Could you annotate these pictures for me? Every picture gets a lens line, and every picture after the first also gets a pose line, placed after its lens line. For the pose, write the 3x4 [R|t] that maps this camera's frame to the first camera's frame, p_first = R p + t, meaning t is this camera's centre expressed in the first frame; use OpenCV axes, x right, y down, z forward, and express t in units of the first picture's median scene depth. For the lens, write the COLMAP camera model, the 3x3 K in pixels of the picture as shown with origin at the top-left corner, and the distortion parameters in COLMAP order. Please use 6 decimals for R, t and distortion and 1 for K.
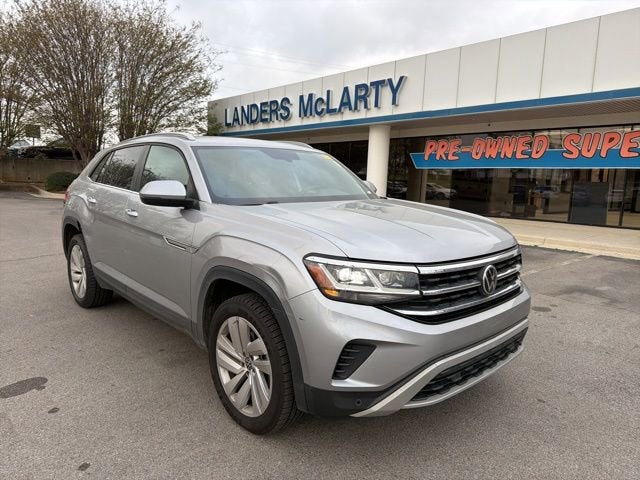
lens RADIAL K [[452.7, 0, 318.0], [0, 452.7, 244.6], [0, 0, 1]] dist [0.047243, -0.054212]
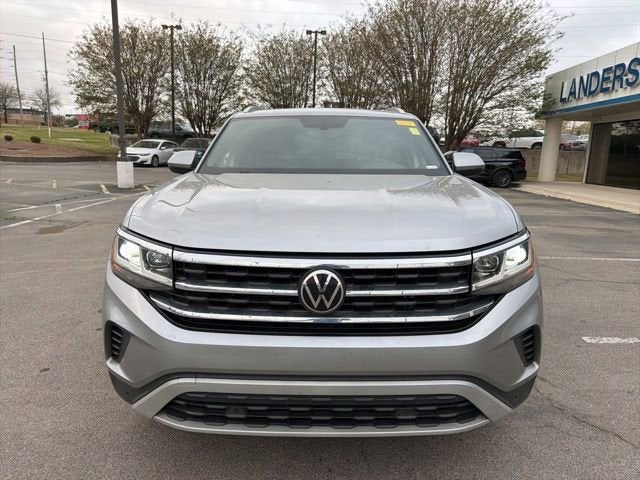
lens RADIAL K [[452.7, 0, 319.7], [0, 452.7, 240.6], [0, 0, 1]] dist [0.047243, -0.054212]
pose [[0.728628, 0.118624, -0.674559, 0.142891], [-0.104163, 0.992623, 0.062045, -0.006435], [0.676943, 0.025057, 0.735609, 0.091441]]
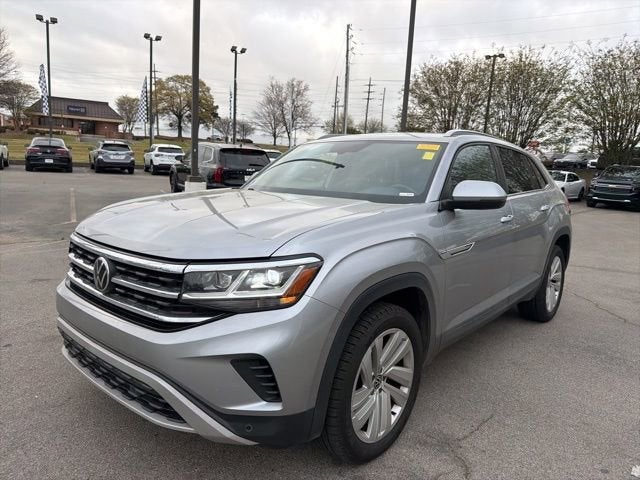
lens RADIAL K [[452.7, 0, 323.8], [0, 452.7, 237.3], [0, 0, 1]] dist [0.047243, -0.054212]
pose [[0.109720, 0.134543, -0.984815, 0.229457], [-0.199448, 0.973625, 0.110793, -0.031515], [0.973746, 0.184263, 0.133660, 0.227917]]
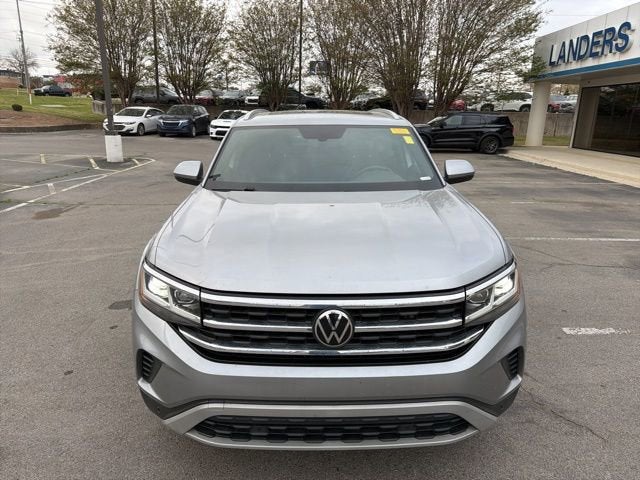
lens RADIAL K [[452.7, 0, 313.1], [0, 452.7, 235.1], [0, 0, 1]] dist [0.047243, -0.054212]
pose [[0.739608, 0.158106, -0.654203, 0.144155], [-0.092694, 0.986682, 0.133664, -0.030115], [0.666624, -0.038219, 0.744414, 0.076520]]
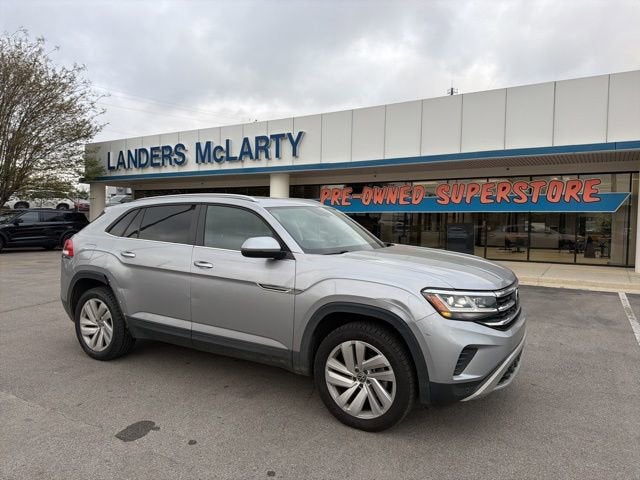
lens RADIAL K [[452.7, 0, 316.8], [0, 452.7, 239.0], [0, 0, 1]] dist [0.047243, -0.054212]
pose [[0.955630, -0.026625, 0.293364, -0.119393], [0.056043, 0.994150, -0.092334, -0.003155], [-0.289189, 0.104678, 0.951531, -0.043241]]
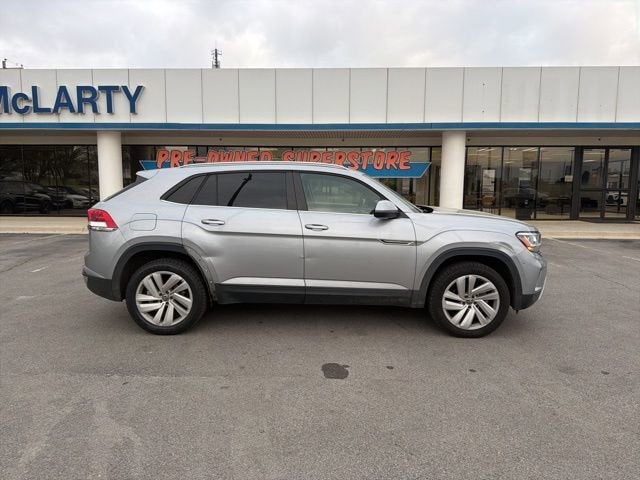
lens RADIAL K [[452.7, 0, 321.3], [0, 452.7, 237.6], [0, 0, 1]] dist [0.047243, -0.054212]
pose [[0.680967, -0.103904, 0.724906, -0.335139], [0.118547, 0.992468, 0.030894, -0.019792], [-0.722655, 0.064898, 0.688155, 0.033738]]
